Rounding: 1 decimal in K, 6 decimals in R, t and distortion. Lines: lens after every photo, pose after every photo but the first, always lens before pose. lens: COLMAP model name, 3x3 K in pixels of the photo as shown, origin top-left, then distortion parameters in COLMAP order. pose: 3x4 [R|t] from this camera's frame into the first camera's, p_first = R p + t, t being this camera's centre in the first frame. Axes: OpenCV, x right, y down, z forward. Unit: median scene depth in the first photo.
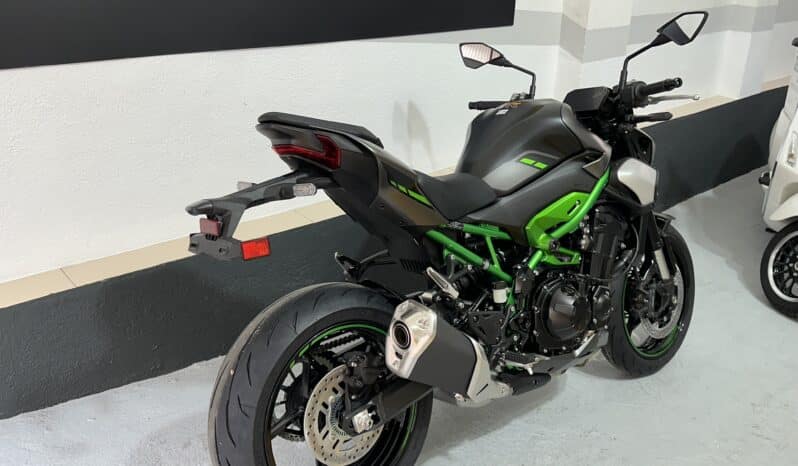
lens RADIAL K [[731.6, 0, 399.0], [0, 731.6, 233.0], [0, 0, 1]] dist [0.007966, -0.001318]
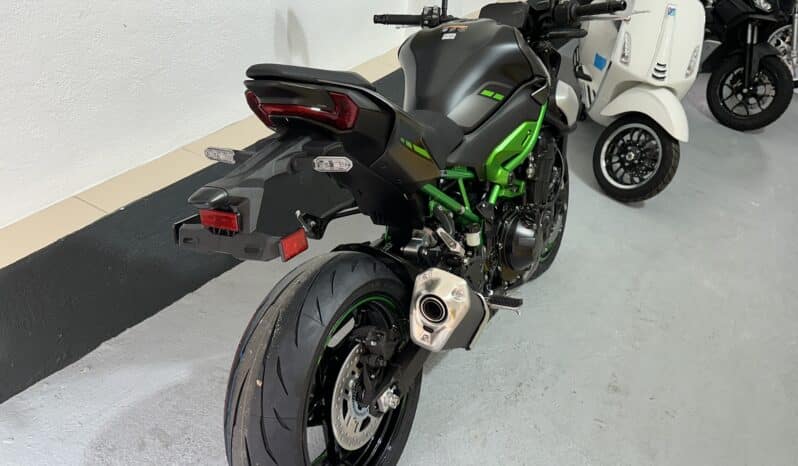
lens RADIAL K [[697.3, 0, 399.1], [0, 697.3, 251.6], [0, 0, 1]] dist [0.055085, -0.142849]
pose [[0.932236, -0.126865, 0.338881, -0.261821], [0.054470, 0.975054, 0.215183, -0.098880], [-0.357726, -0.182142, 0.915891, 0.174616]]
